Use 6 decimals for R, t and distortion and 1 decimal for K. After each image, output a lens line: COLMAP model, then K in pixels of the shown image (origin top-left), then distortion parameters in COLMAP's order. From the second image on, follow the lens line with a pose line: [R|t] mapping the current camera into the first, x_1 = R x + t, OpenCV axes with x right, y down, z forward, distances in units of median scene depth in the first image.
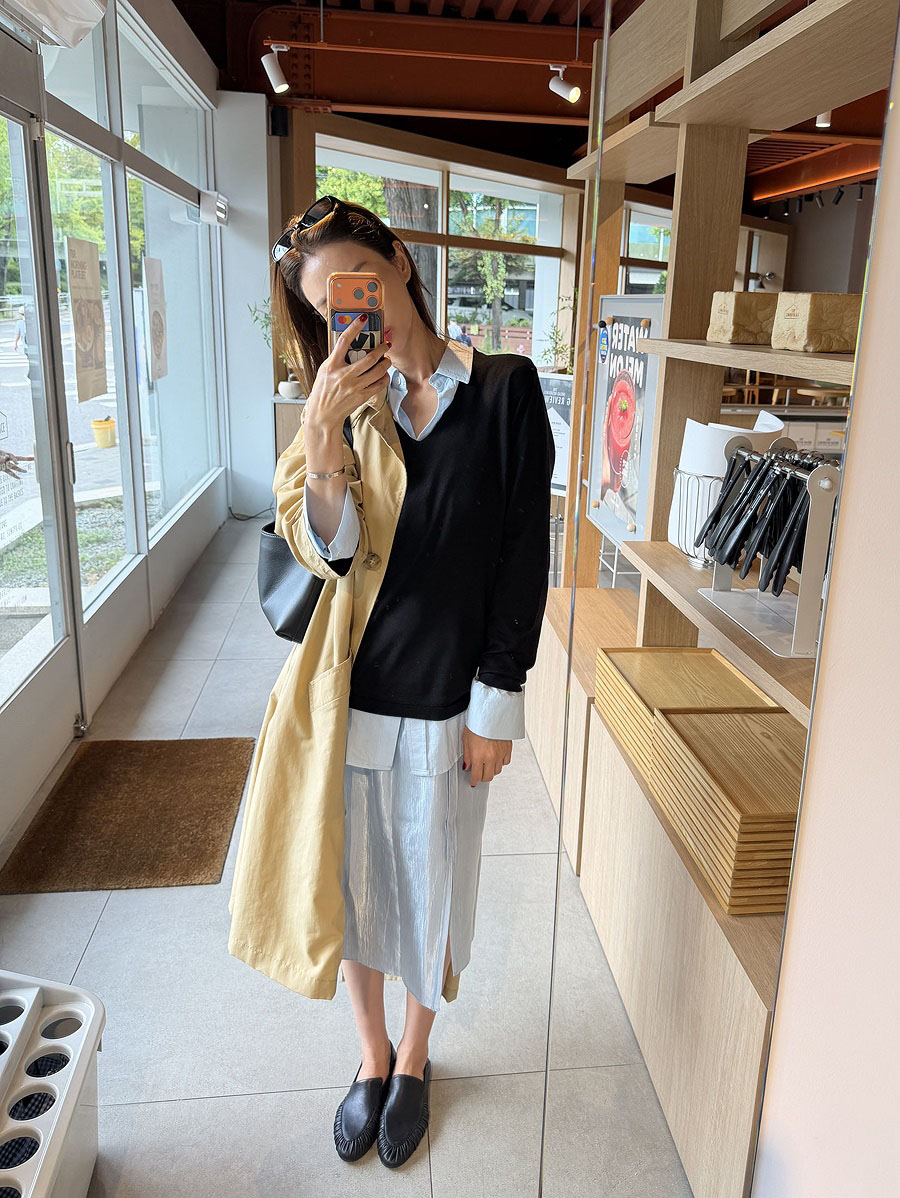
lens RADIAL K [[954.3, 0, 494.8], [0, 954.3, 560.8], [0, 0, 1]] dist [0.072087, -0.117710]
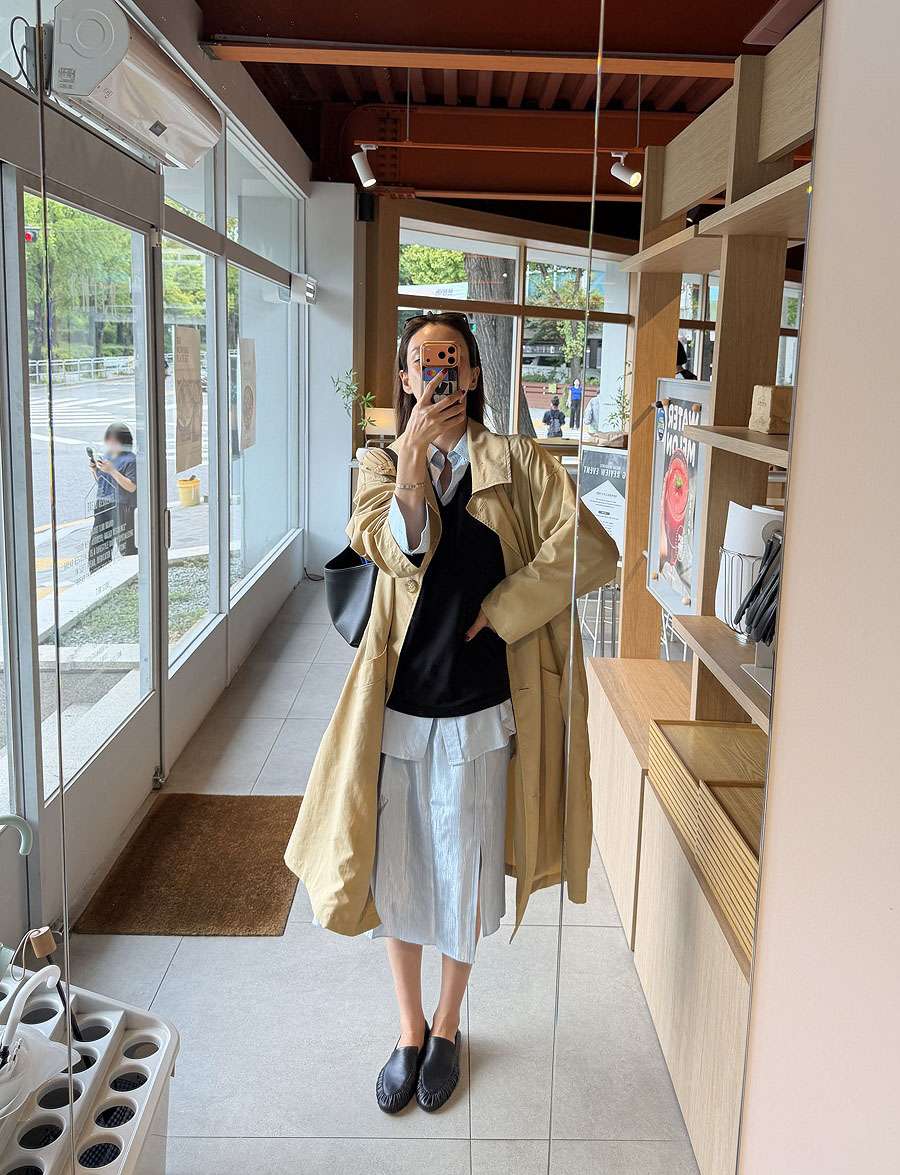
lens RADIAL K [[1044.5, 0, 457.1], [0, 1044.5, 488.6], [0, 0, 1]] dist [0.090025, -0.175732]
pose [[0.992515, 0.009493, -0.121755, 0.033662], [-0.024670, 0.992006, -0.123759, -0.008217], [0.119607, 0.125836, 0.984814, -0.152584]]
